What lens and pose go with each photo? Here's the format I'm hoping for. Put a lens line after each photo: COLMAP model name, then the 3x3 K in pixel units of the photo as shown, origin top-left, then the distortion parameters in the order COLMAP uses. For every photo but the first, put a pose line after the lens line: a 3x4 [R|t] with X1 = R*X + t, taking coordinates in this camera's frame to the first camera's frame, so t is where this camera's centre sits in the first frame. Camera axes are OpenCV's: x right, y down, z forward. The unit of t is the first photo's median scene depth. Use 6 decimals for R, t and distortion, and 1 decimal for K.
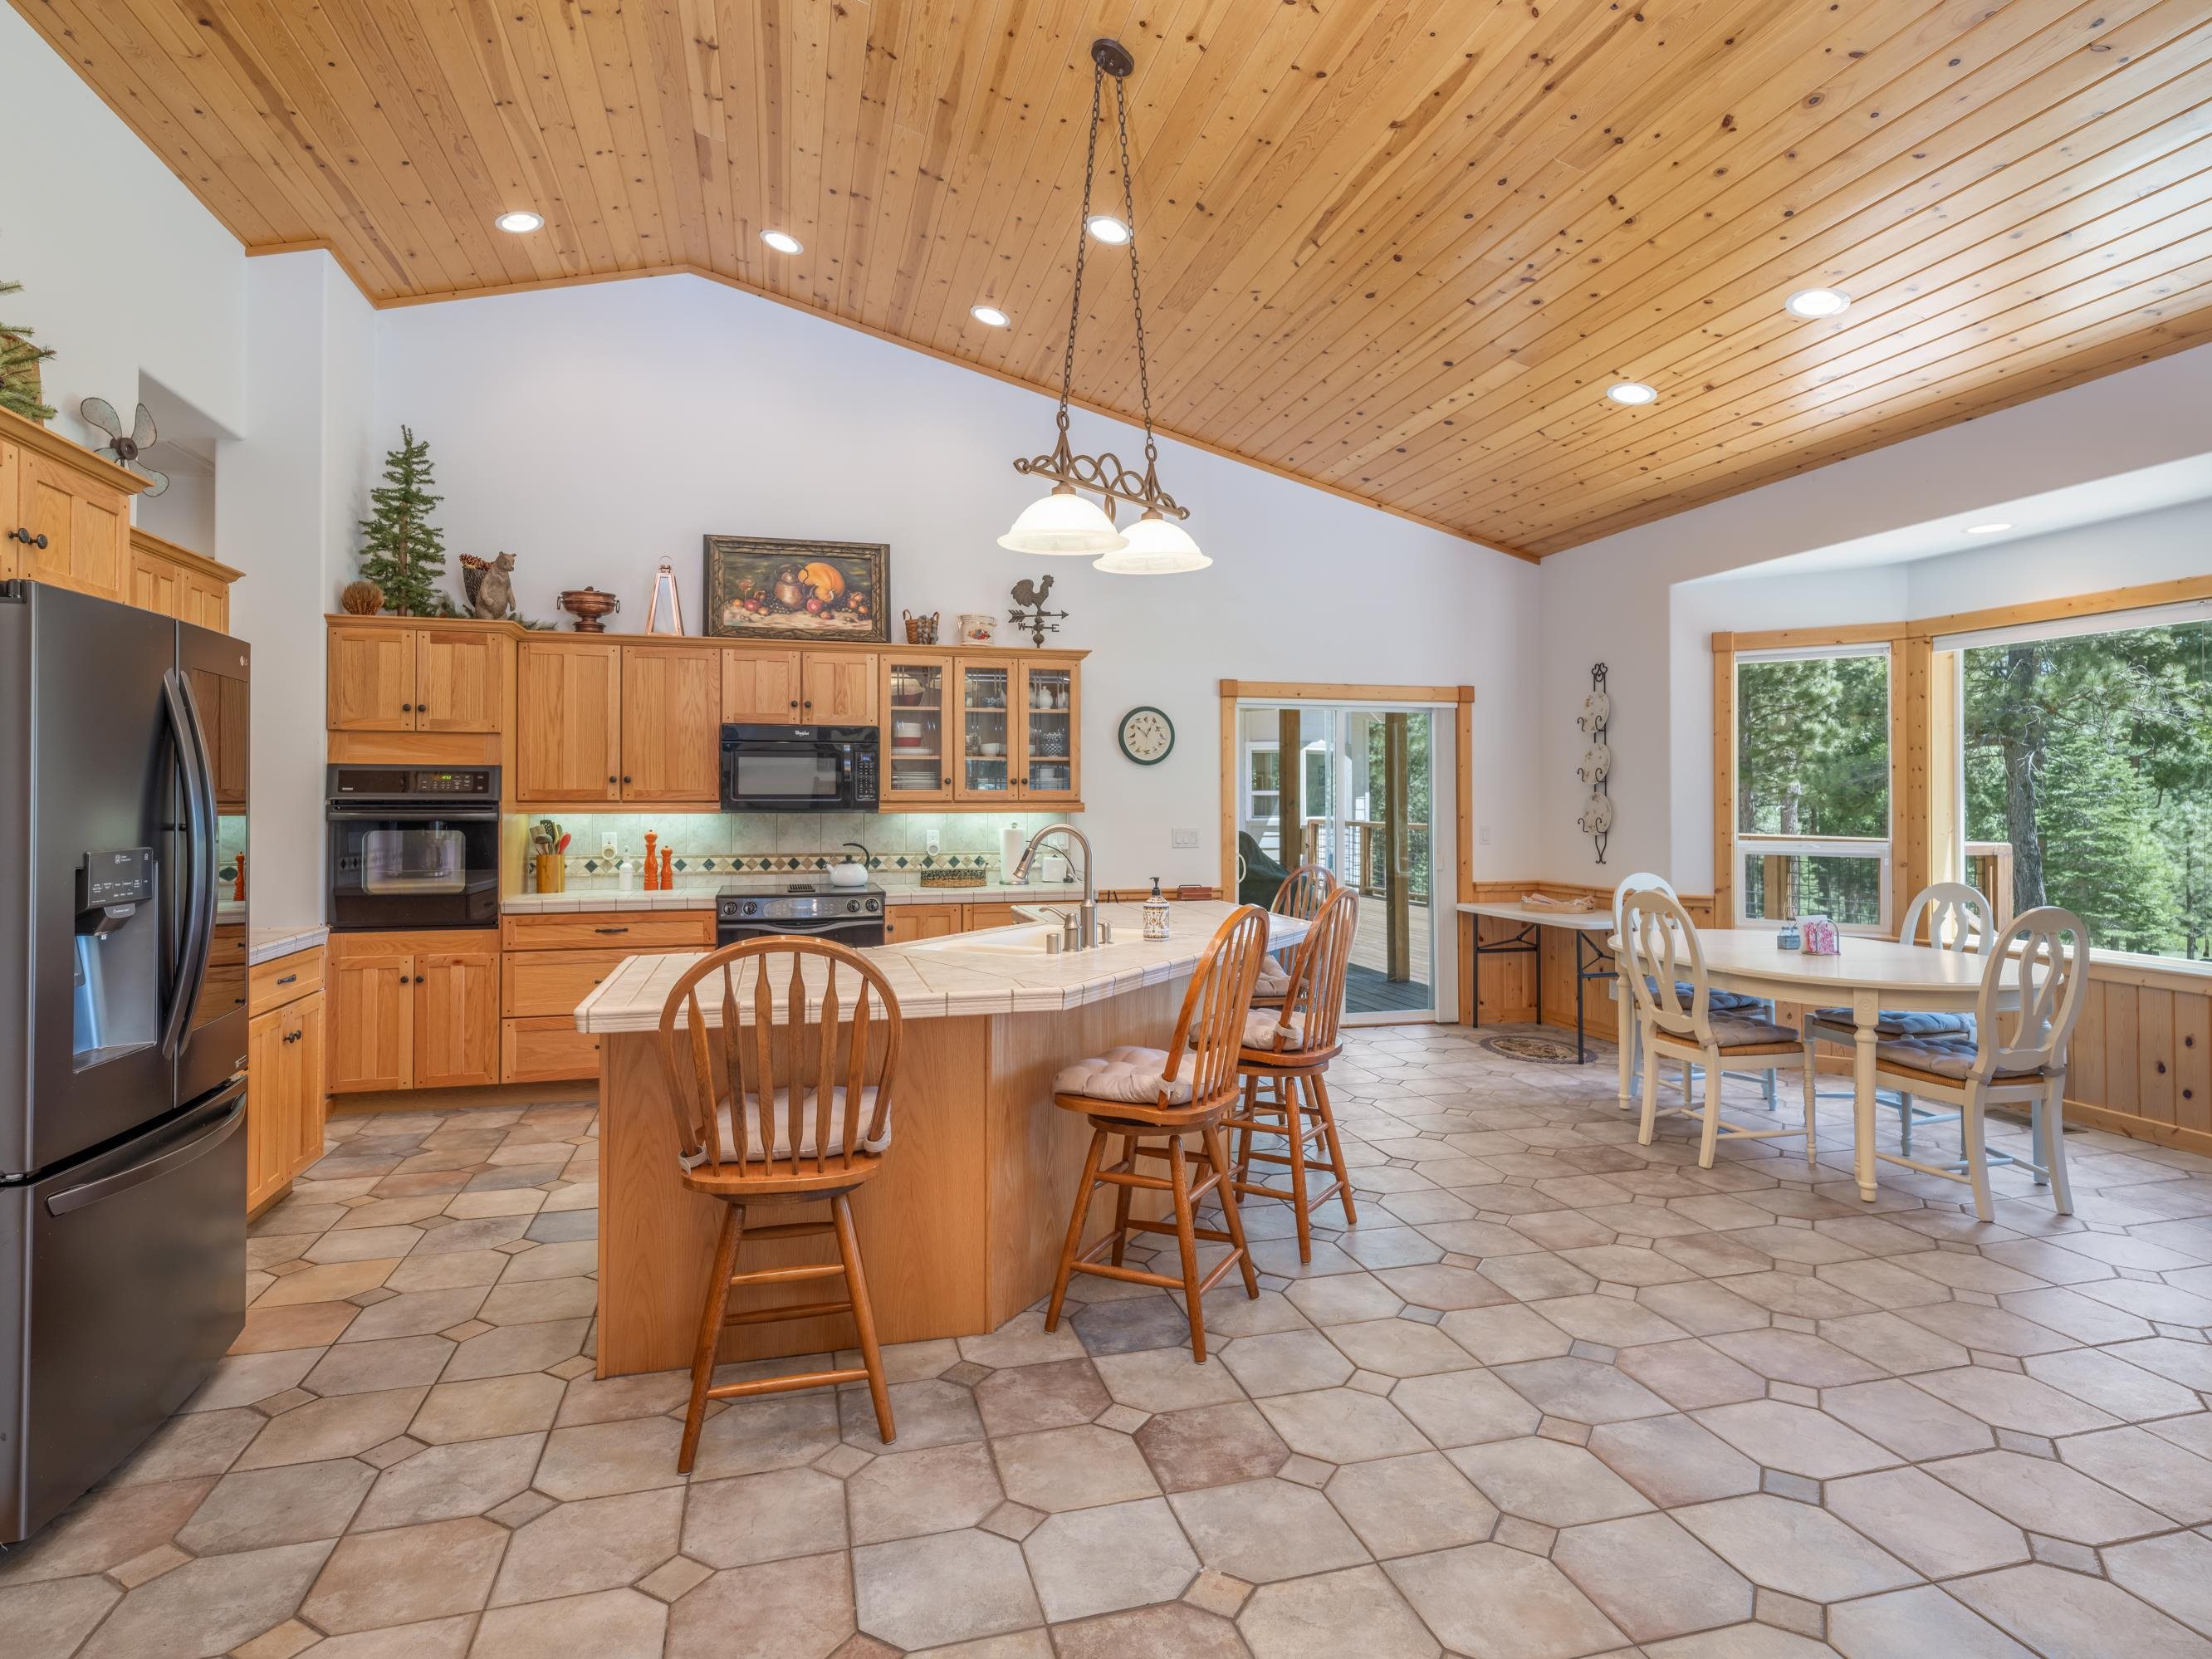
lens RADIAL K [[1209.9, 0, 1112.1], [0, 1209.9, 788.8], [0, 0, 1]] dist [0.014491, -0.000180]
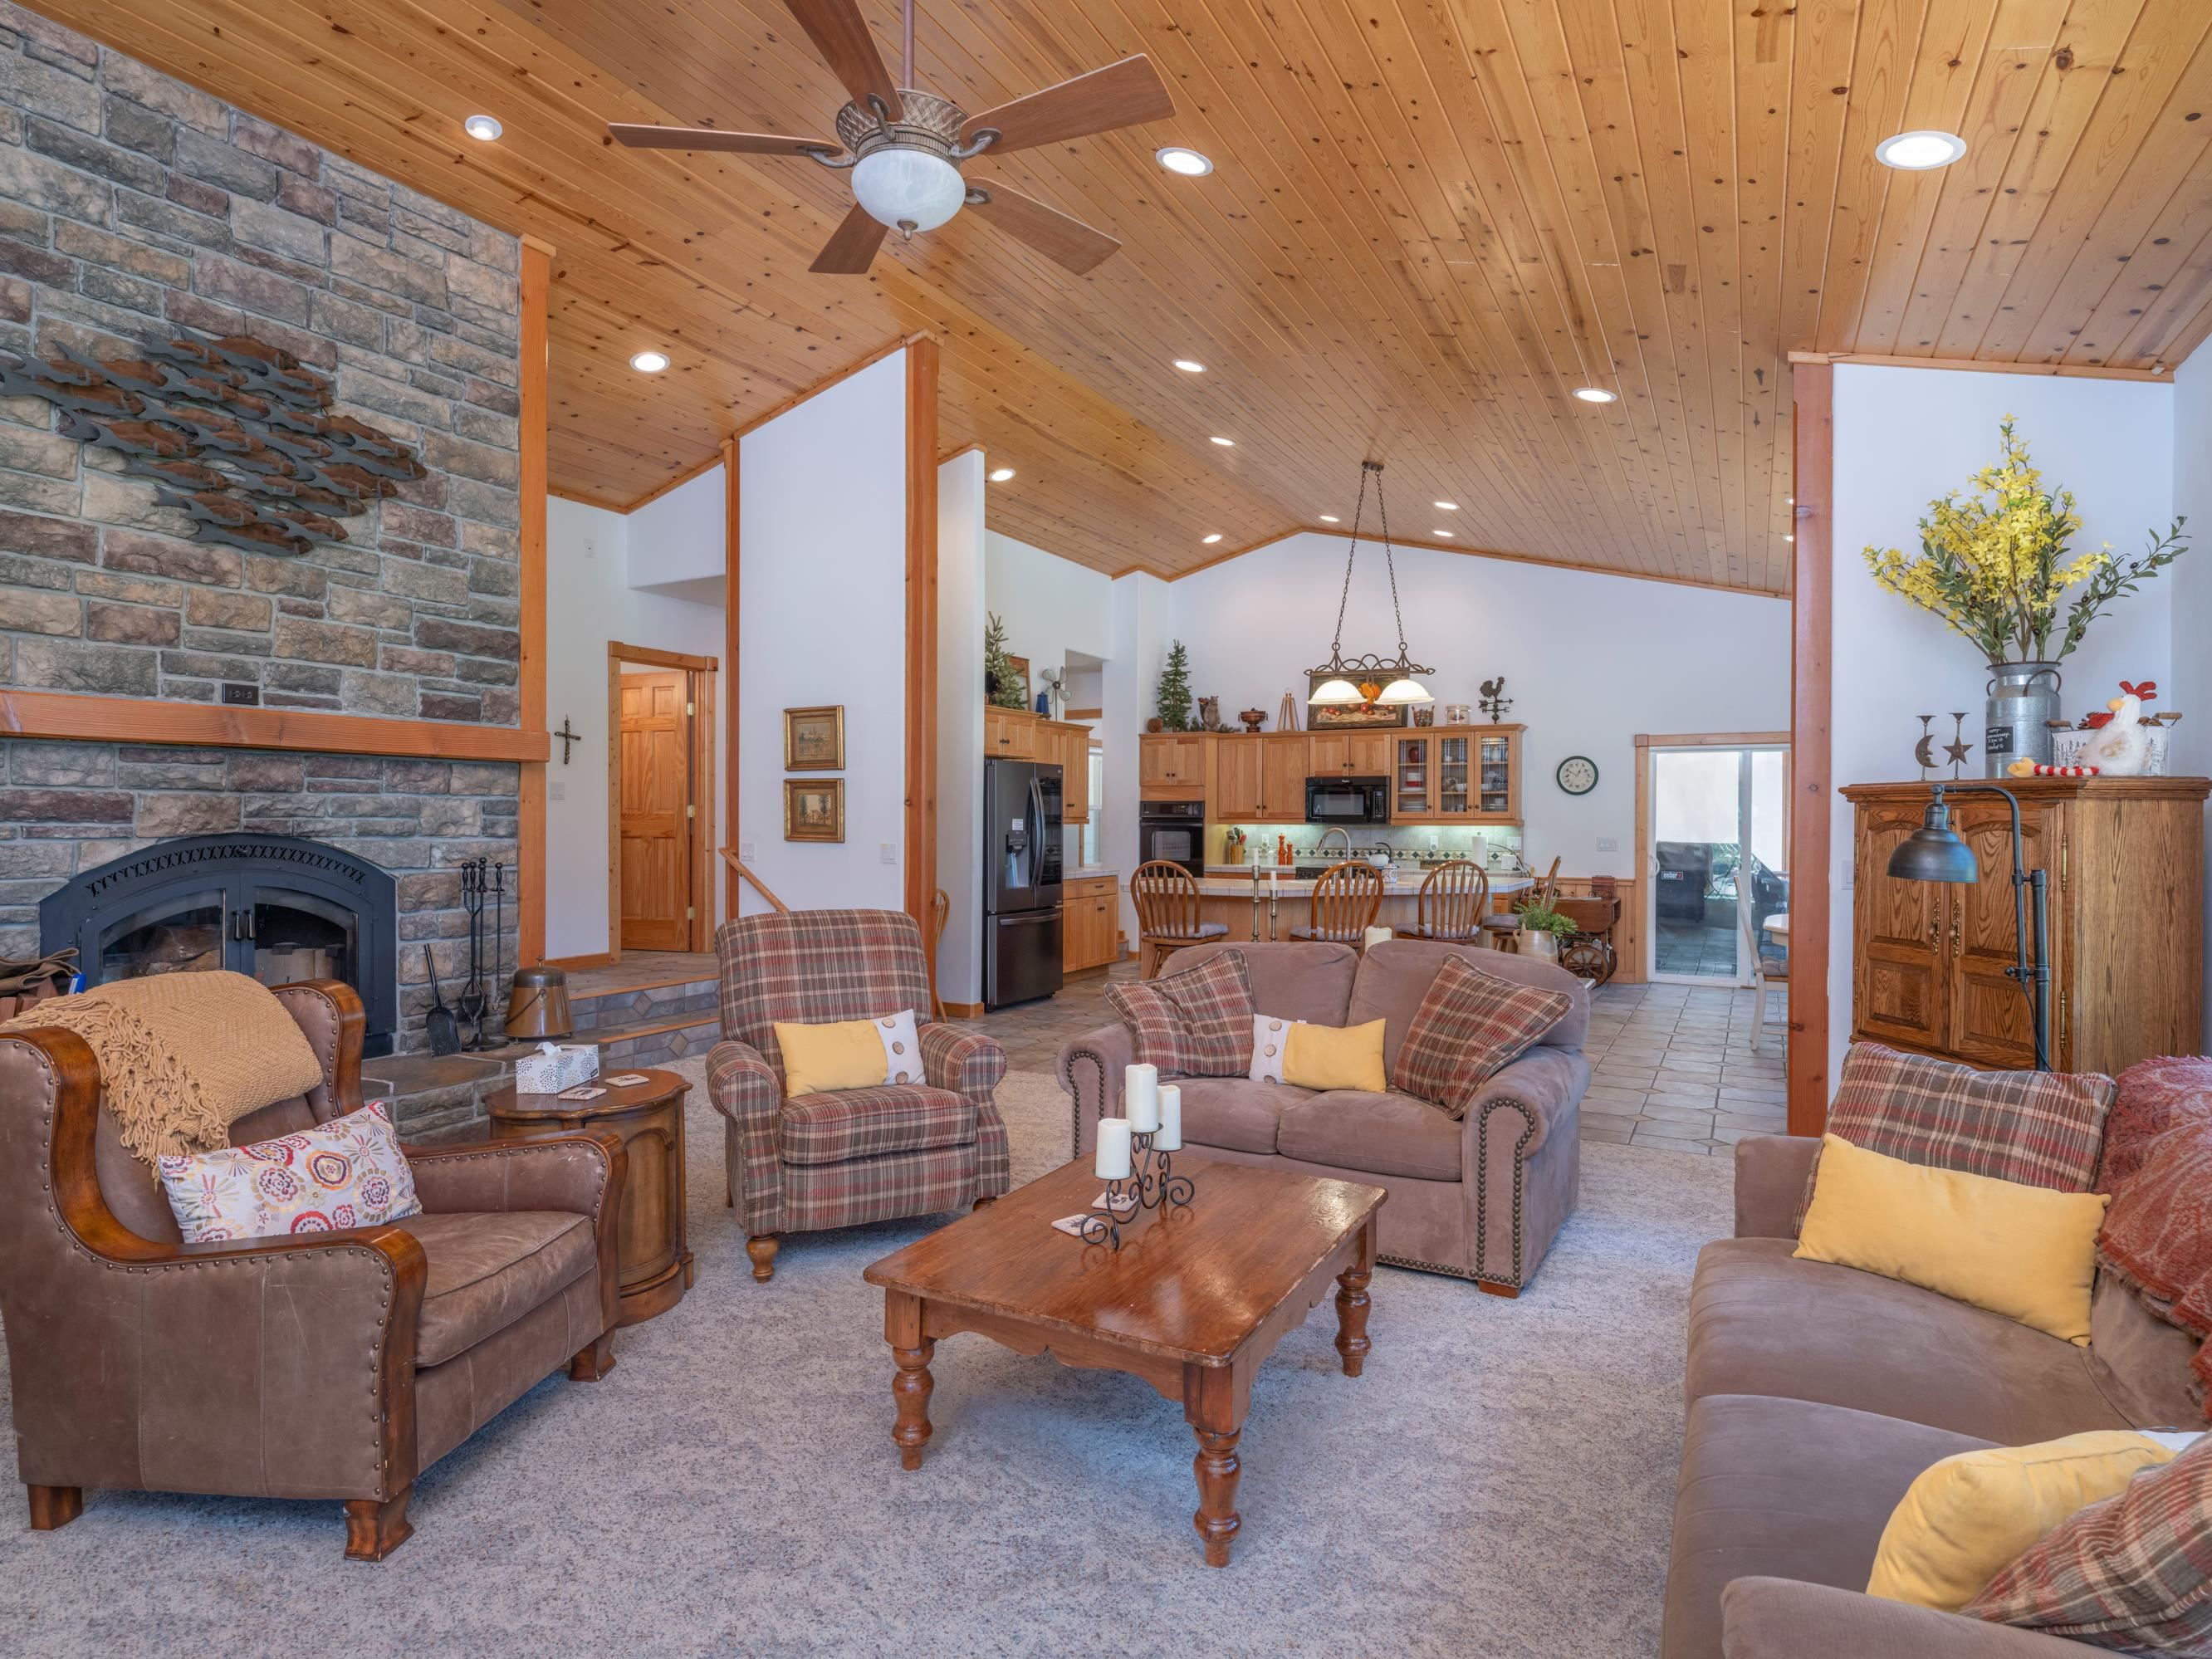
lens RADIAL K [[1174.1, 0, 1106.0], [0, 1174.1, 829.5], [0, 0, 1]] dist [0.002987, -0.006946]
pose [[0.715644, 0.009409, -0.698402, 0.700200], [0.003631, 0.999846, 0.017191, -0.004552], [0.698456, -0.014839, 0.715500, -0.504338]]
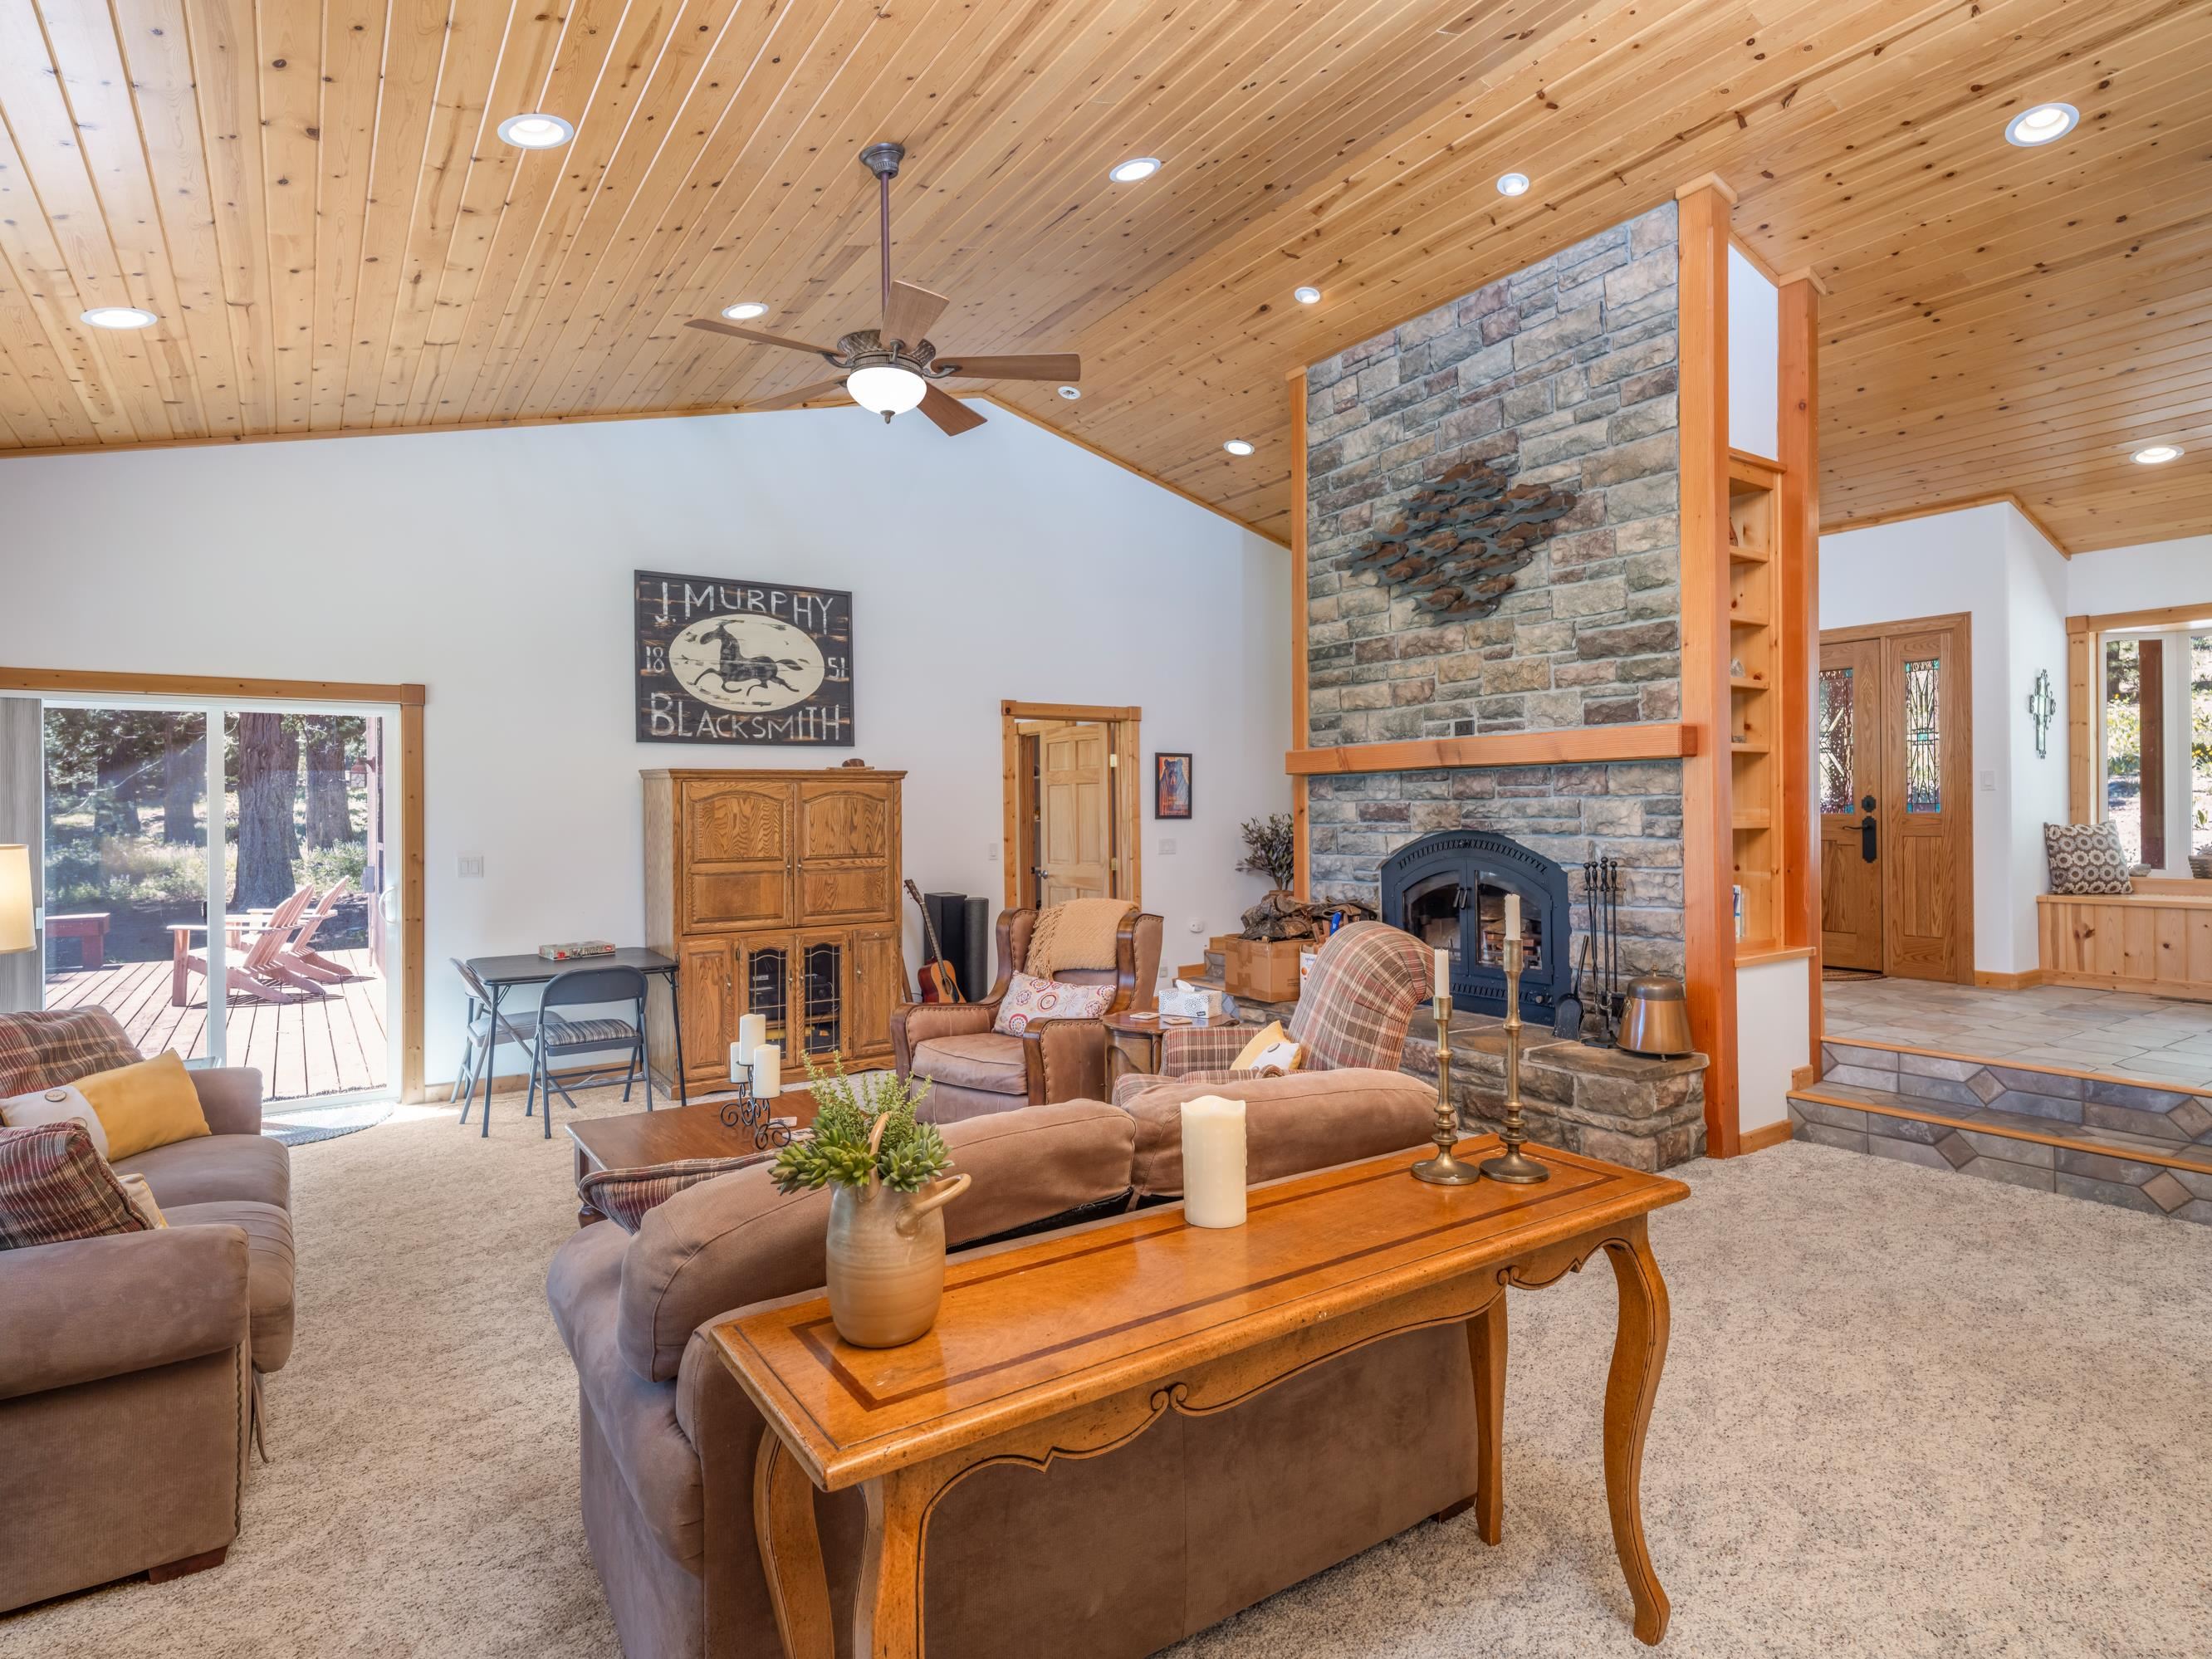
lens RADIAL K [[1160.3, 0, 1106.0], [0, 1160.3, 829.5], [0, 0, 1]] dist [0.001373, 0.000191]
pose [[-0.946288, 0.011702, -0.323113, 0.428187], [0.011693, 0.999930, 0.001969, 0.001837], [0.323114, -0.001915, -0.946358, 0.412553]]
